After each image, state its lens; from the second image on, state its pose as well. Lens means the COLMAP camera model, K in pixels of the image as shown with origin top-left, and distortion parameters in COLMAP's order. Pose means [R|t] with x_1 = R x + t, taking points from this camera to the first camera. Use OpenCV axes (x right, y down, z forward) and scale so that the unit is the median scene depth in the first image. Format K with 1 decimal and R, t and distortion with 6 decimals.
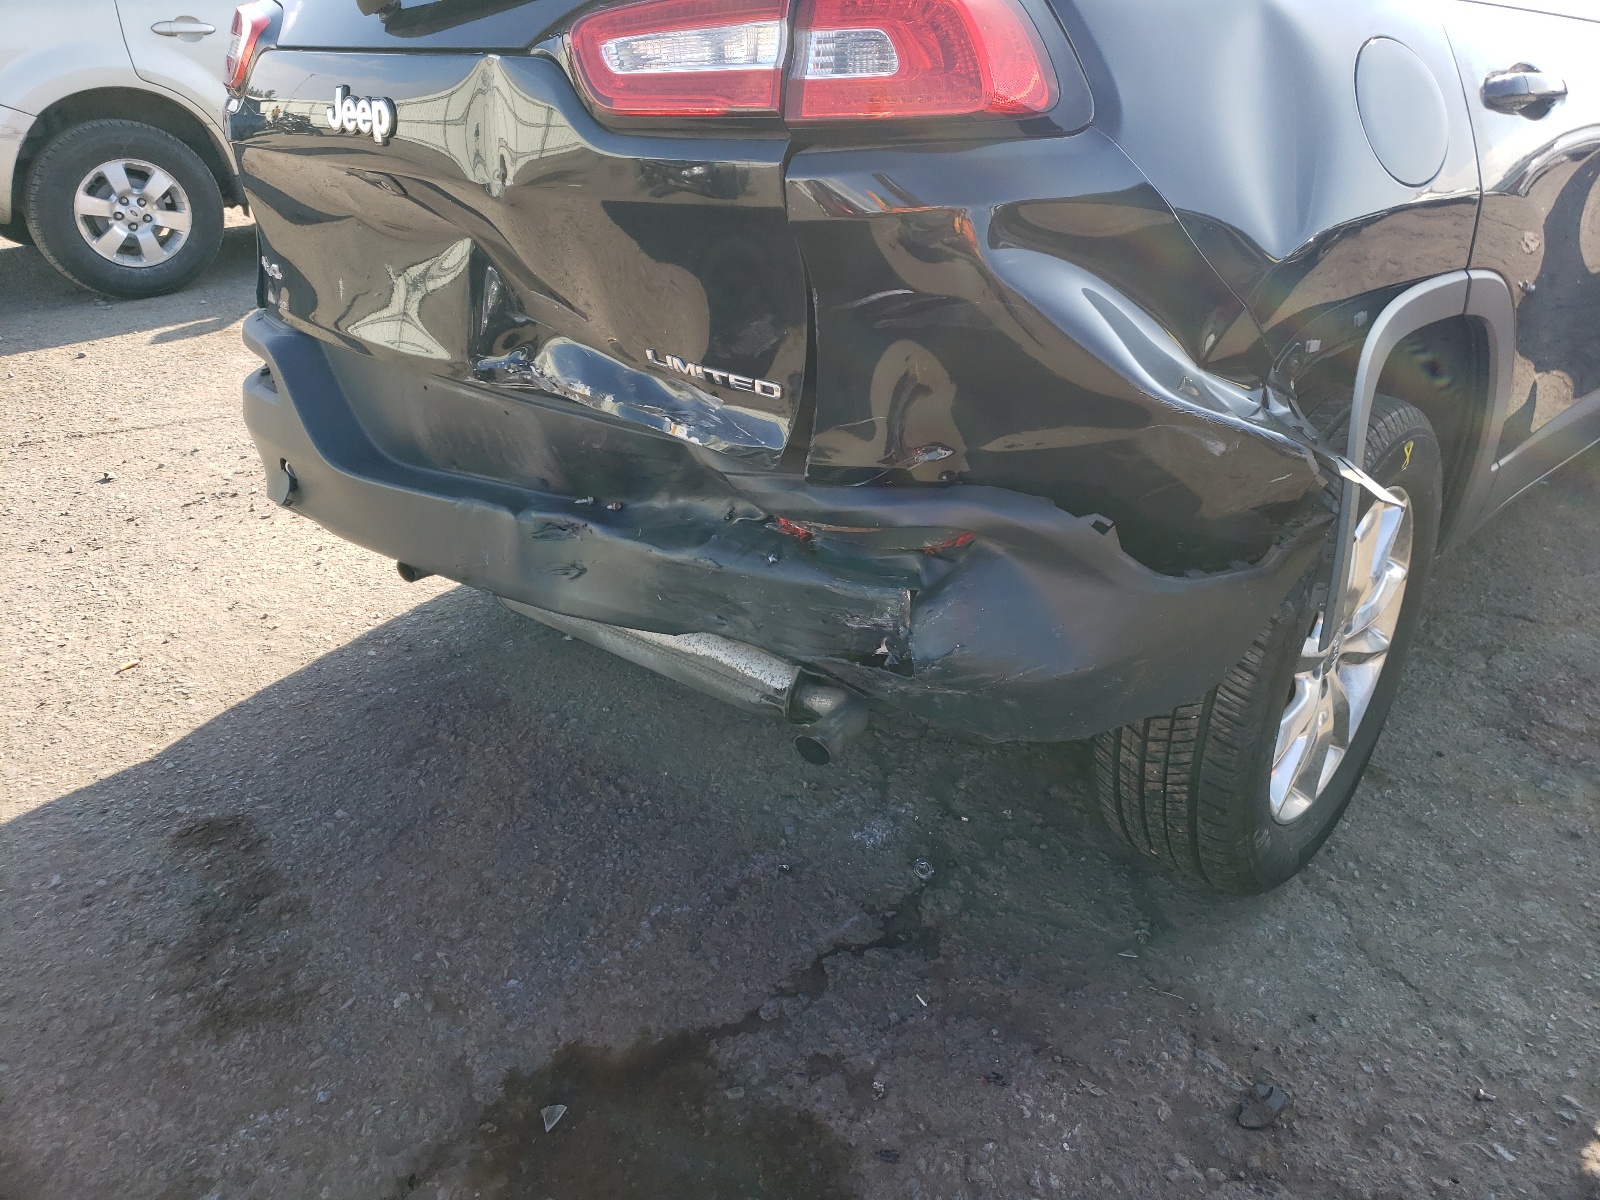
lens RADIAL K [[1347.6, 0, 865.7], [0, 1347.6, 597.9], [0, 0, 1]] dist [0.068969, -0.130218]
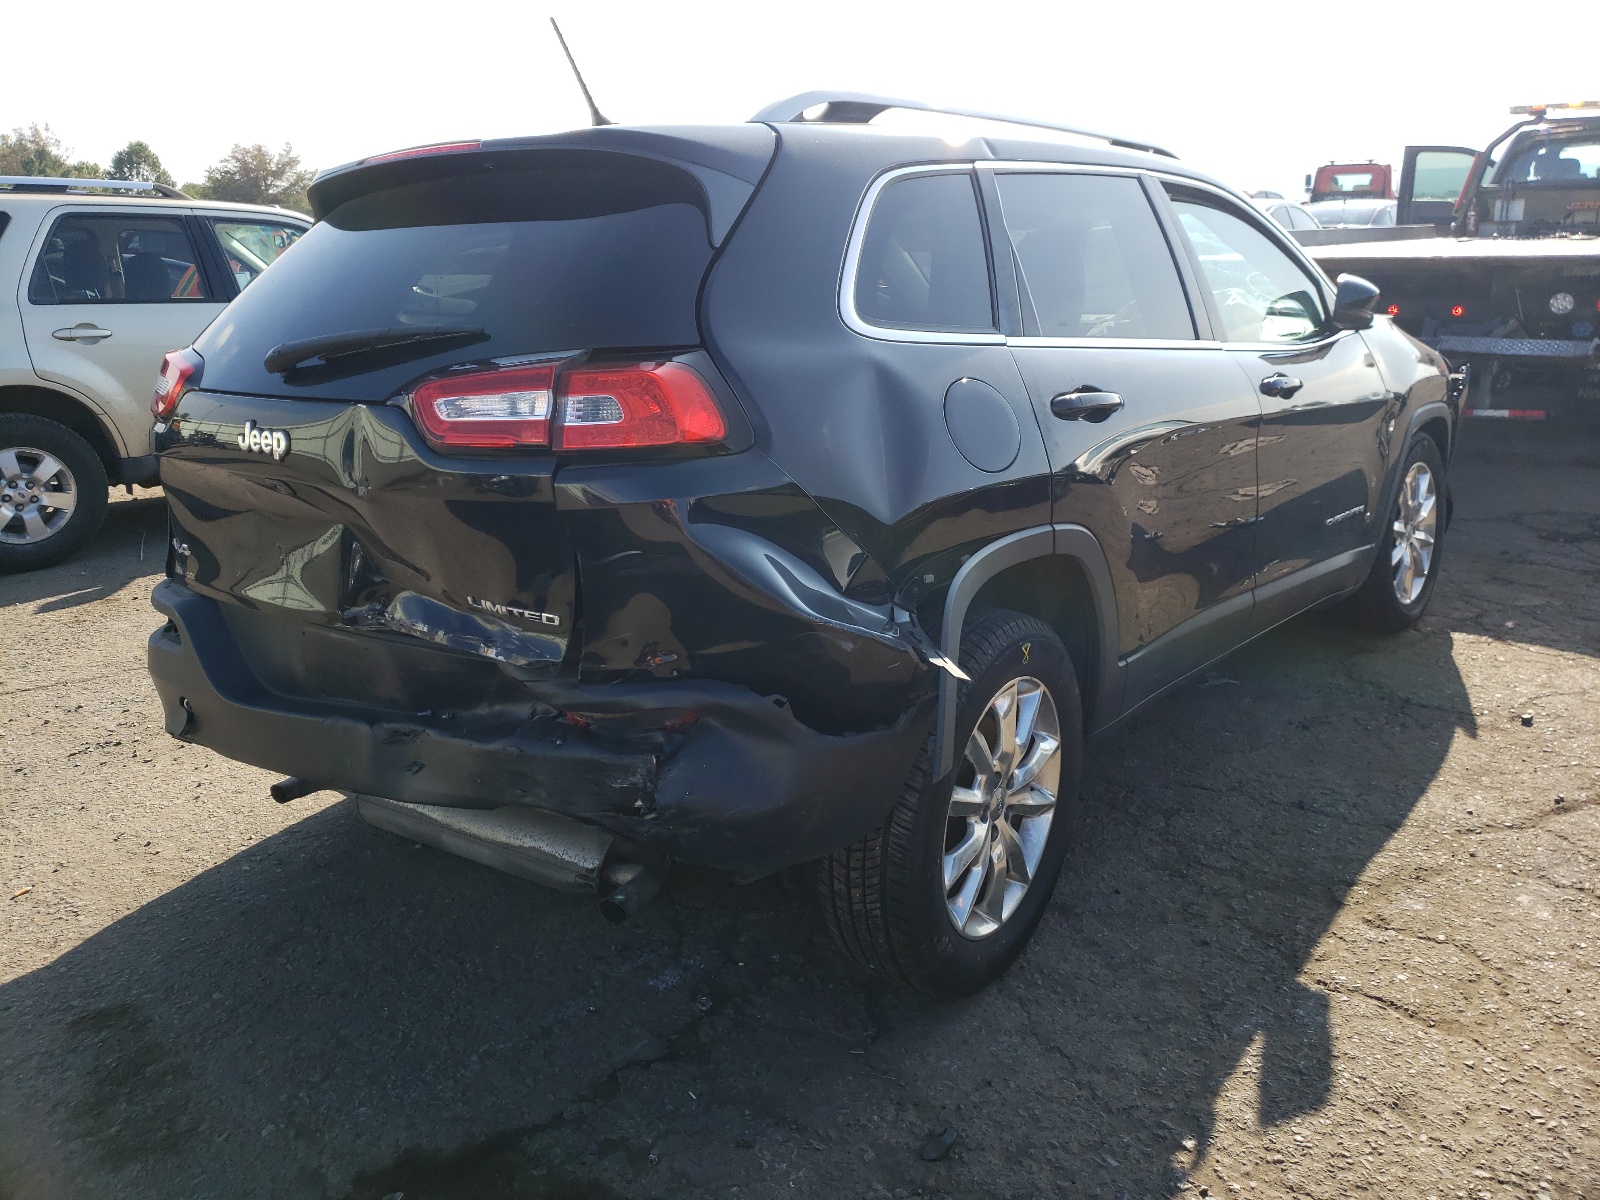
lens RADIAL K [[1241.1, 0, 798.8], [0, 1241.1, 579.9], [0, 0, 1]] dist [0.014252, 0.001560]
pose [[0.996588, -0.033630, 0.075375, 0.067162], [0.047425, 0.980741, -0.189470, 0.048368], [-0.067552, 0.192398, 0.978989, -0.233098]]
